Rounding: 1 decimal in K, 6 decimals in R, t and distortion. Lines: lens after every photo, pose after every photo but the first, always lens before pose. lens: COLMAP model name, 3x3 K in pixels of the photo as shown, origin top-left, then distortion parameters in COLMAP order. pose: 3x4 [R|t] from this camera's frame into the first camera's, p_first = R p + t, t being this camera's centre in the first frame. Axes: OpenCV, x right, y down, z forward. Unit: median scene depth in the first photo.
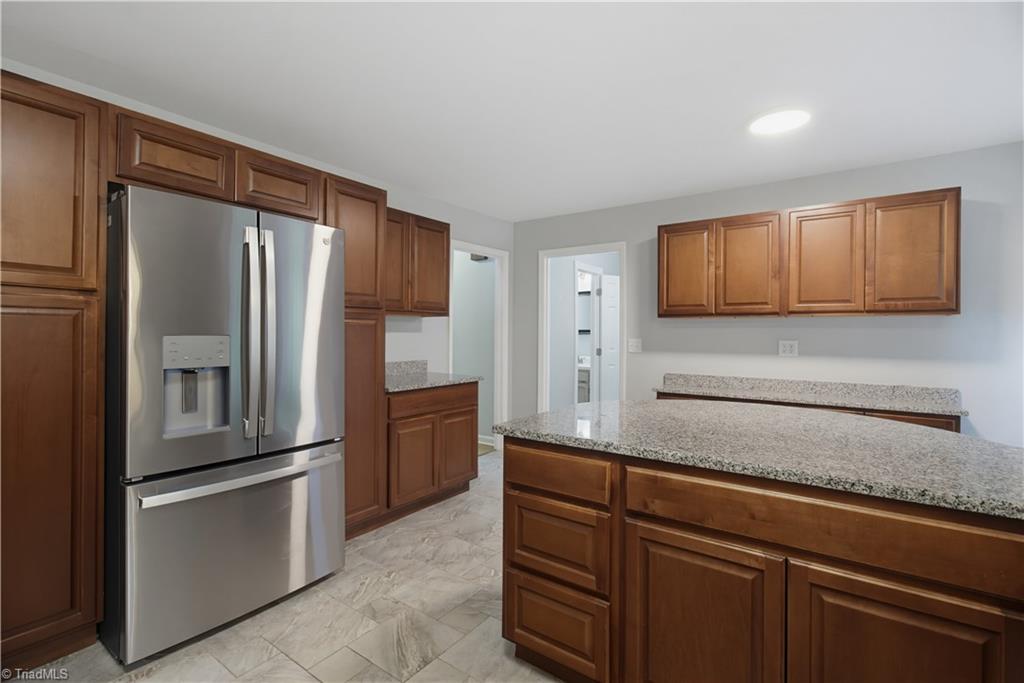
lens RADIAL K [[478.5, 0, 508.5], [0, 478.5, 335.6], [0, 0, 1]] dist [-0.002662, -0.000283]
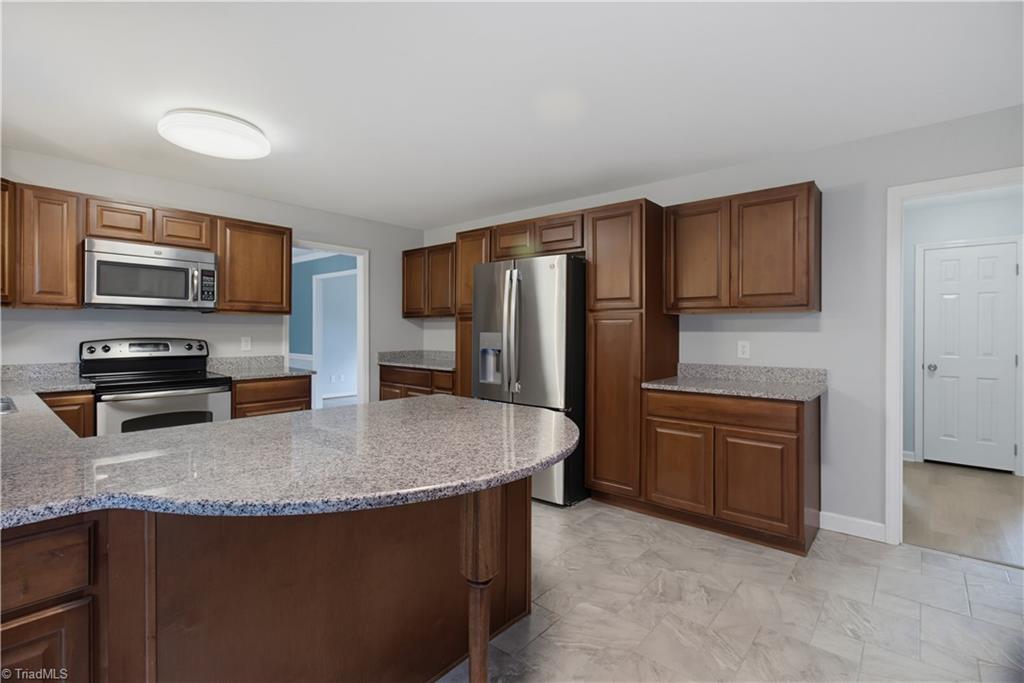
lens RADIAL K [[478.5, 0, 508.5], [0, 478.5, 335.6], [0, 0, 1]] dist [-0.002662, -0.000283]
pose [[-0.096717, 0.002585, -0.995309, 0.793298], [-0.010685, 0.999936, 0.003636, 0.001716], [0.995255, 0.010986, -0.096683, 0.765639]]
